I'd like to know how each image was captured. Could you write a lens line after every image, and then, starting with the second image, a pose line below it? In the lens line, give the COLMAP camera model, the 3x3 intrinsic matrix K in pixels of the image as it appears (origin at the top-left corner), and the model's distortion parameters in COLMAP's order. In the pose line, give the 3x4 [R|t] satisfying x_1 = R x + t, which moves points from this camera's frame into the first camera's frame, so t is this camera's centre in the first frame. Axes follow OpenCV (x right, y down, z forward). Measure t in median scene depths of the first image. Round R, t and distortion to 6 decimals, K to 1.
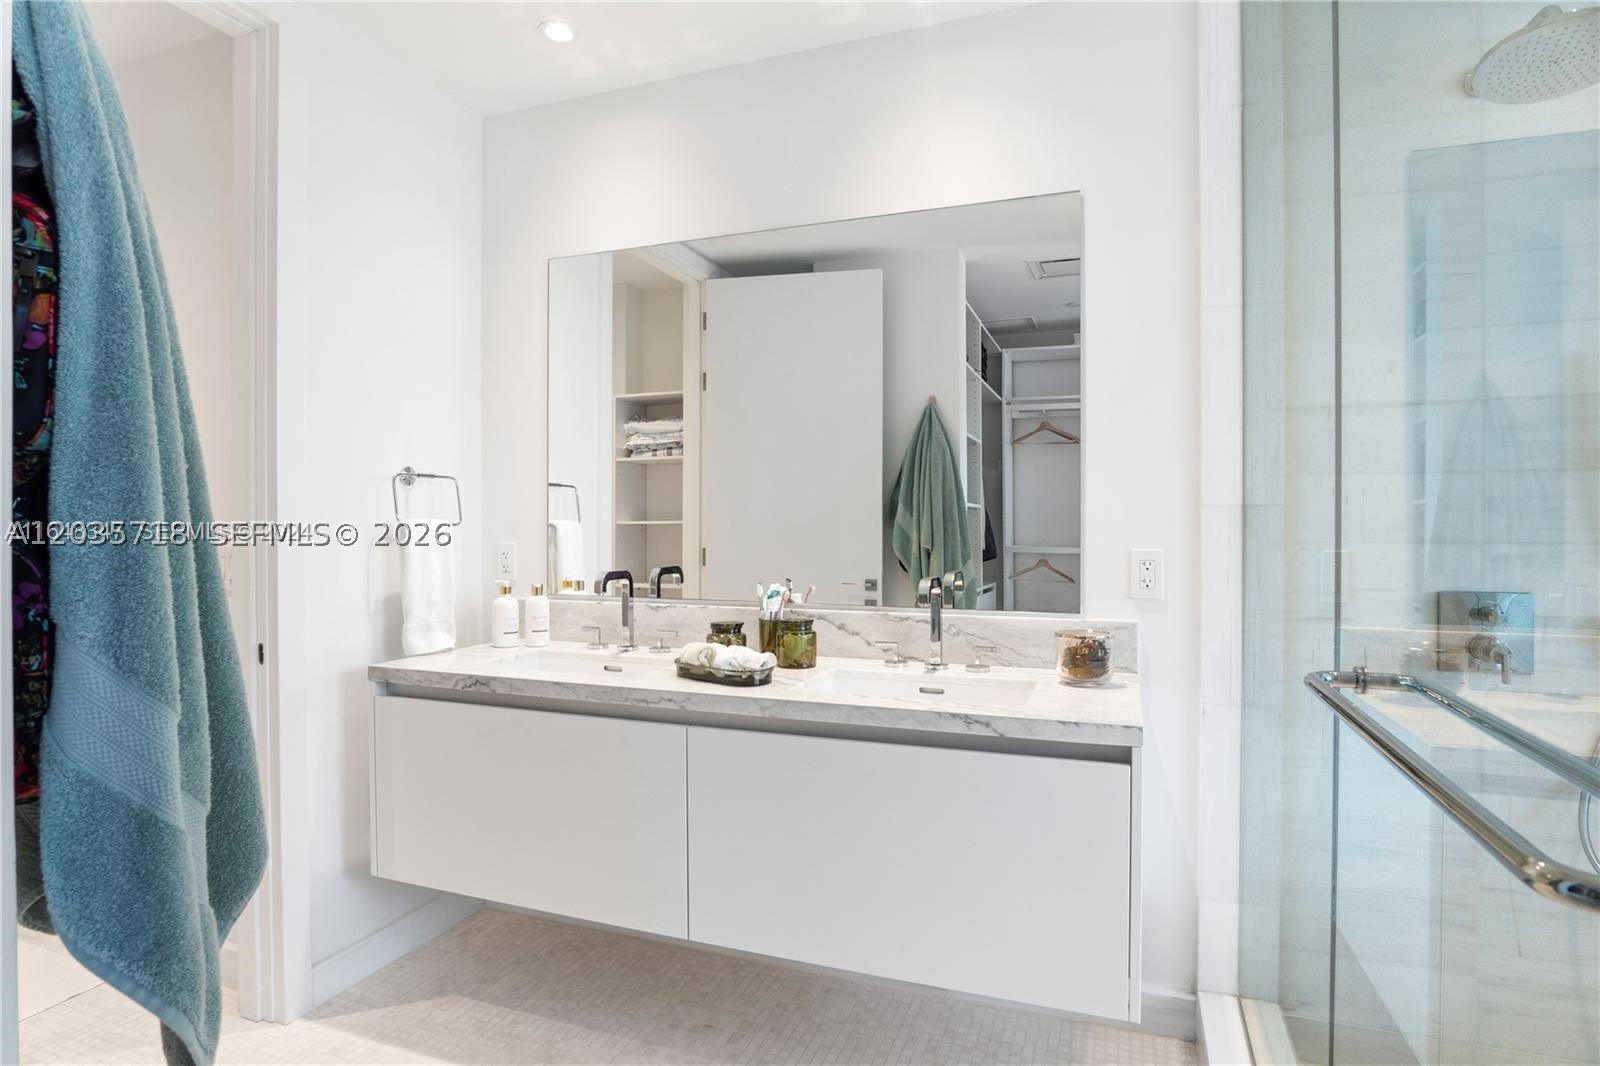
lens RADIAL K [[860.0, 0, 797.7], [0, 860.0, 530.3], [0, 0, 1]] dist [-0.025361, 0.006452]
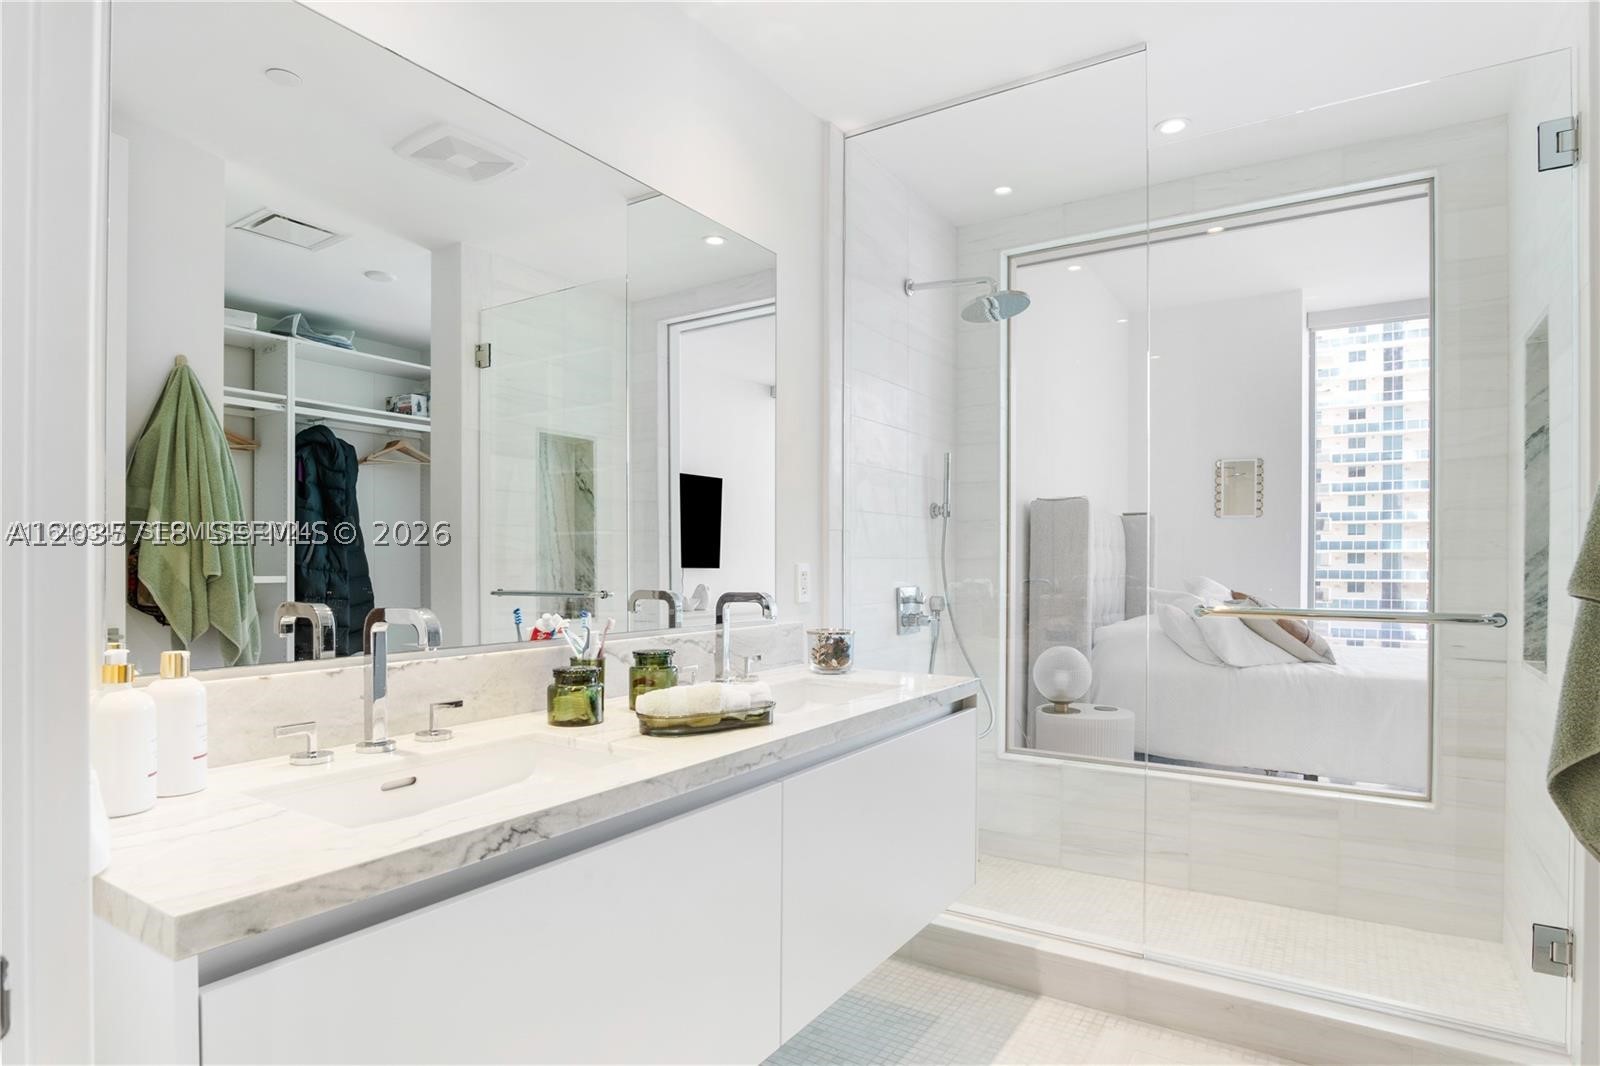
lens RADIAL K [[860.0, 0, 830.7], [0, 860.0, 562.0], [0, 0, 1]] dist [-0.025361, 0.006452]
pose [[0.189645, 0.001790, 0.981851, -0.693754], [0.002443, 0.999994, -0.002295, 0.020299], [-0.981850, 0.002834, 0.189639, 0.616050]]
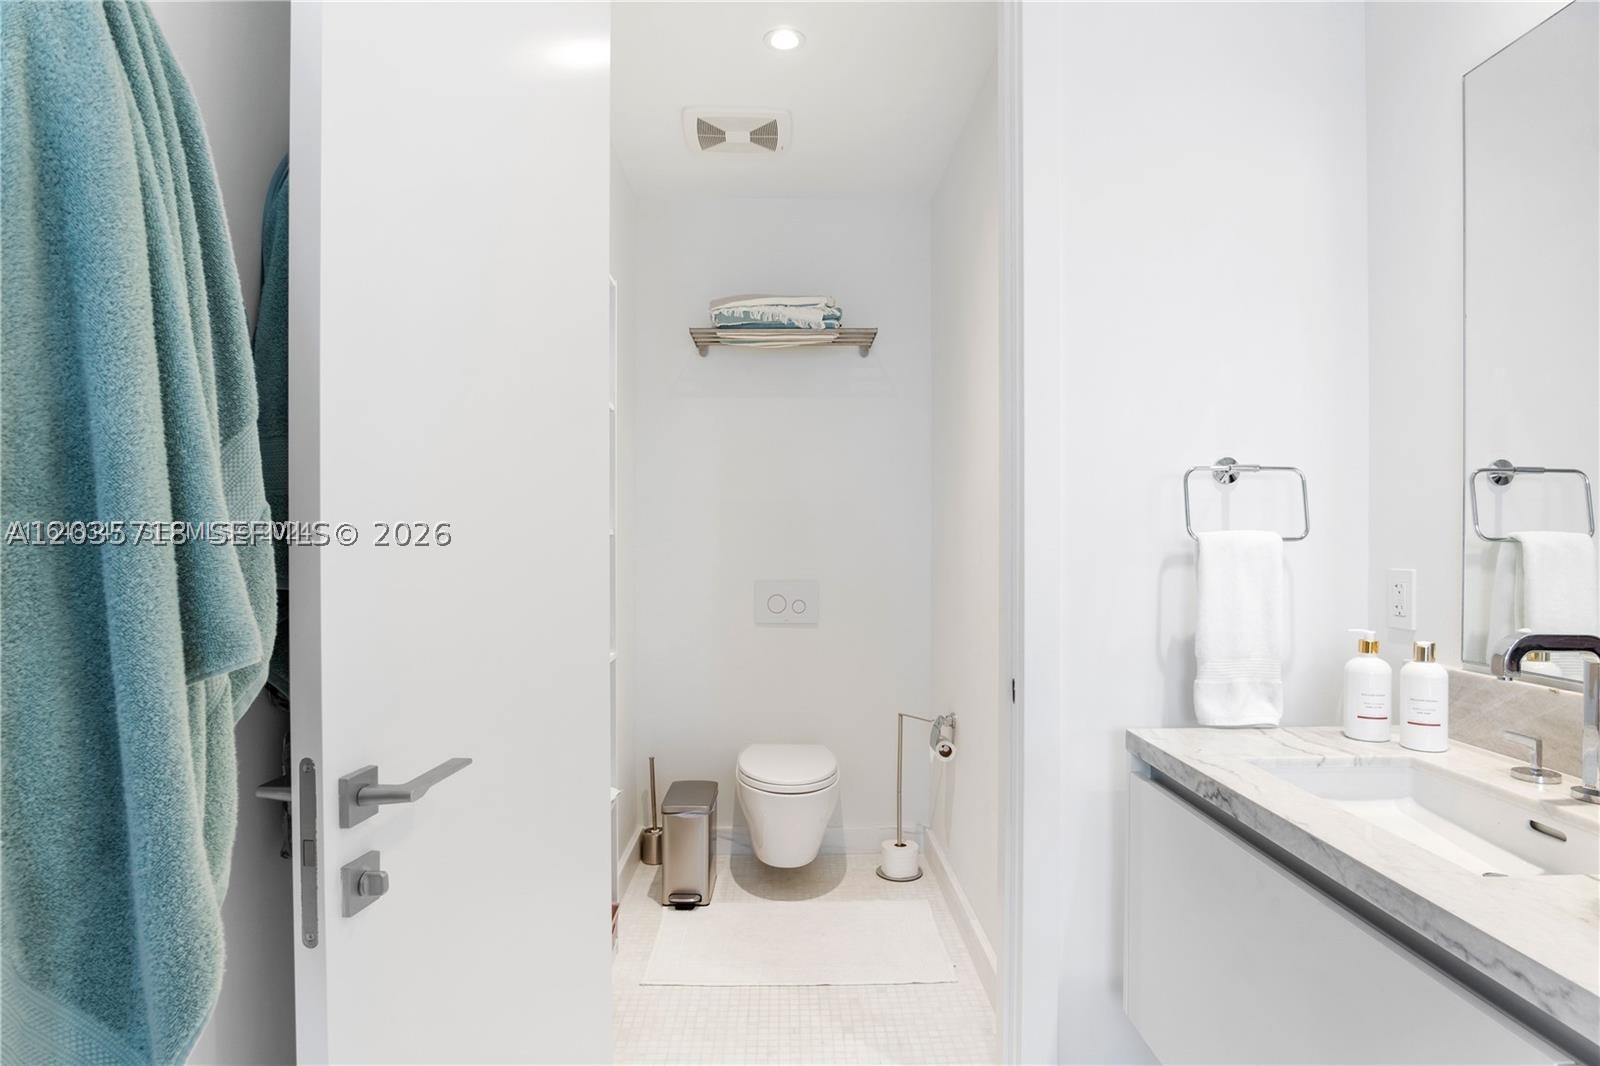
lens RADIAL K [[860.0, 0, 804.3], [0, 860.0, 535.1], [0, 0, 1]] dist [-0.025361, 0.006452]
pose [[0.373057, -0.002170, -0.927806, 0.075278], [-0.003133, 0.999989, -0.003598, -0.006166], [0.927803, 0.004249, 0.373046, 0.412876]]
